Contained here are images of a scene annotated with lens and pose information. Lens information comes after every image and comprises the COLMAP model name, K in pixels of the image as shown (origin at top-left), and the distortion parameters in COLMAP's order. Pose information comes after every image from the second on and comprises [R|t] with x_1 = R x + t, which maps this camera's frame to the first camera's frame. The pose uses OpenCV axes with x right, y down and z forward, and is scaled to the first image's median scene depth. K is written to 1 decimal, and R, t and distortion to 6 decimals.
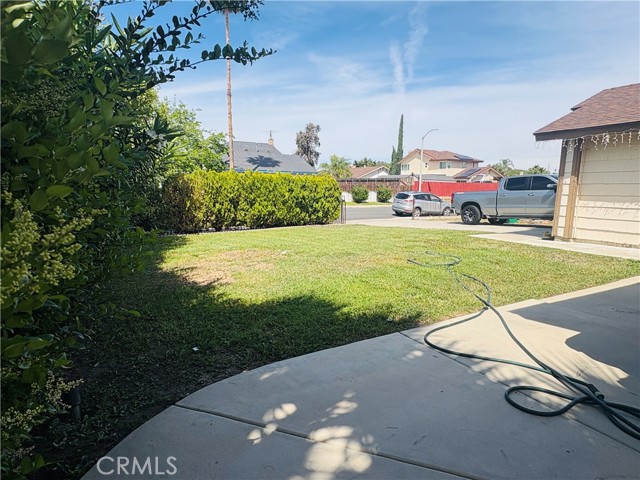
lens RADIAL K [[359.9, 0, 318.1], [0, 359.9, 240.0], [0, 0, 1]] dist [-0.000673, 0.003802]
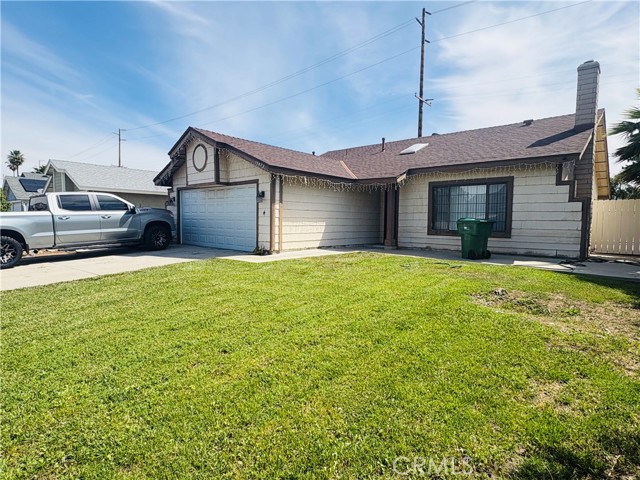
lens RADIAL K [[359.9, 0, 318.1], [0, 359.9, 240.0], [0, 0, 1]] dist [-0.000673, 0.003802]
pose [[-0.365087, -0.069711, 0.928360, -0.303110], [0.115819, 0.986045, 0.119590, -0.099603], [-0.923741, 0.151182, -0.351918, 0.726005]]
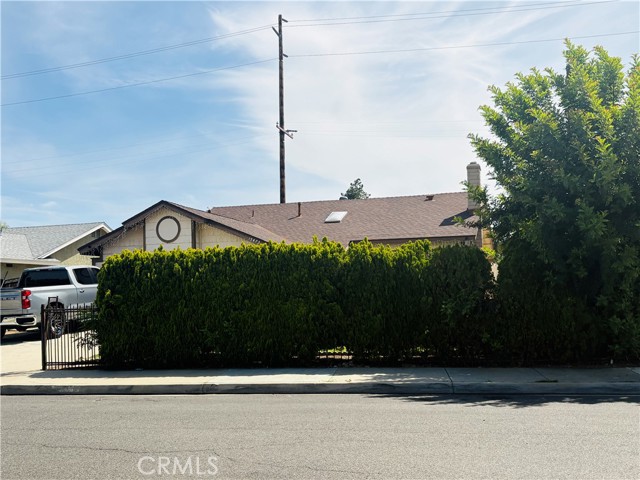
lens RADIAL K [[679.9, 0, 320.0], [0, 679.9, 240.0], [0, 0, 1]] dist [0.156909, -0.414104]
pose [[-0.718625, 0.055383, 0.693189, -0.768341], [0.108009, 0.993616, 0.032587, -0.203282], [-0.686959, 0.098288, -0.720019, 1.535591]]
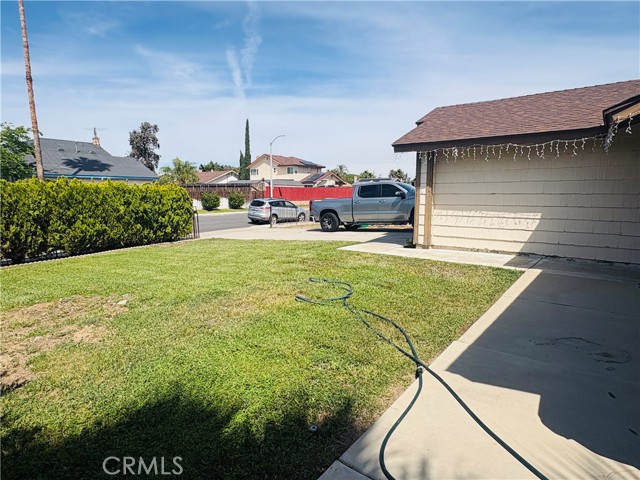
lens RADIAL K [[359.9, 0, 318.1], [0, 359.9, 240.0], [0, 0, 1]] dist [-0.000673, 0.003802]
pose [[0.916772, -0.067827, 0.393610, -0.005796], [0.072027, 0.997394, 0.004111, -0.026637], [-0.392863, 0.024582, 0.919269, 0.087870]]
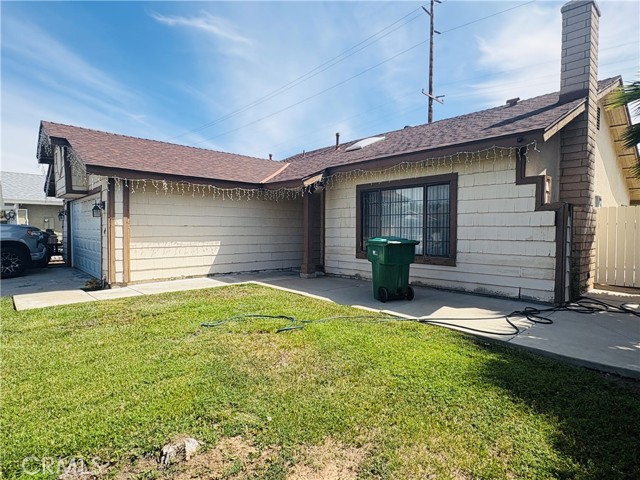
lens RADIAL K [[359.9, 0, 318.1], [0, 359.9, 240.0], [0, 0, 1]] dist [-0.000673, 0.003802]
pose [[-0.266081, -0.043576, 0.962965, -0.184305], [0.129528, 0.988302, 0.080513, -0.069120], [-0.955209, 0.146155, -0.257324, 0.411346]]
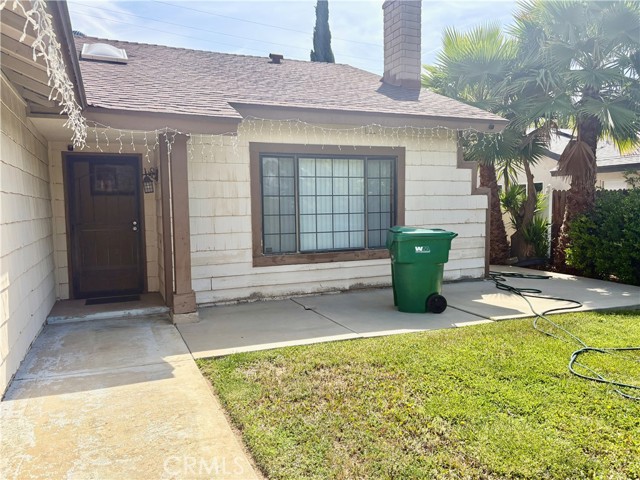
lens RADIAL K [[478.5, 0, 317.3], [0, 478.5, 238.1], [0, 0, 1]] dist [0.069152, -0.079122]
pose [[-0.997623, -0.005278, 0.068708, 0.277222], [0.009457, 0.977142, 0.212377, -0.109648], [-0.068259, 0.212522, -0.974769, 0.648310]]
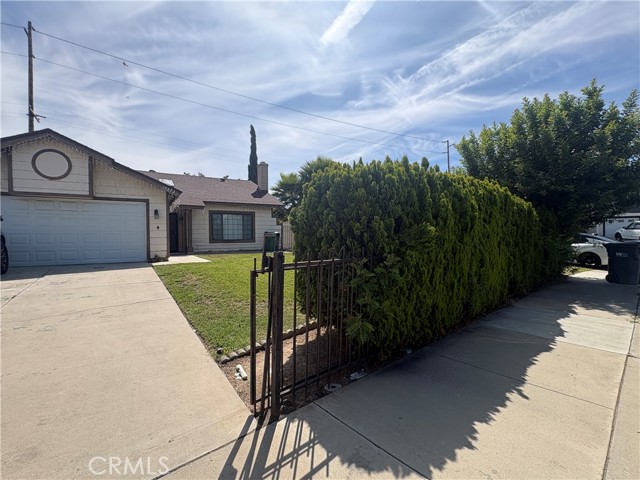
lens RADIAL K [[299.4, 0, 317.9], [0, 299.4, 238.8], [0, 0, 1]] dist [0.001249, 0.000307]
pose [[-0.996572, -0.002270, -0.082694, 0.068103], [-0.014139, 0.989588, 0.143236, -0.160737], [0.081507, 0.143914, -0.986228, 1.306918]]
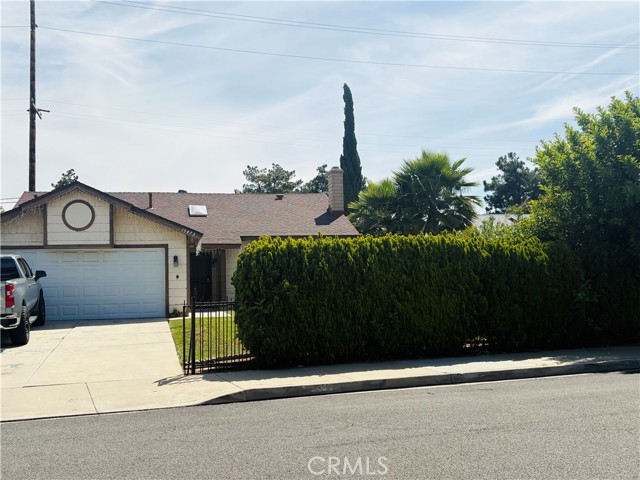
lens RADIAL K [[681.0, 0, 313.2], [0, 681.0, 239.5], [0, 0, 1]] dist [0.154607, -0.426113]
pose [[-0.965338, 0.027572, 0.259541, -0.237831], [0.047387, 0.996393, 0.070402, -0.239320], [-0.256664, 0.080260, -0.963163, 1.825958]]
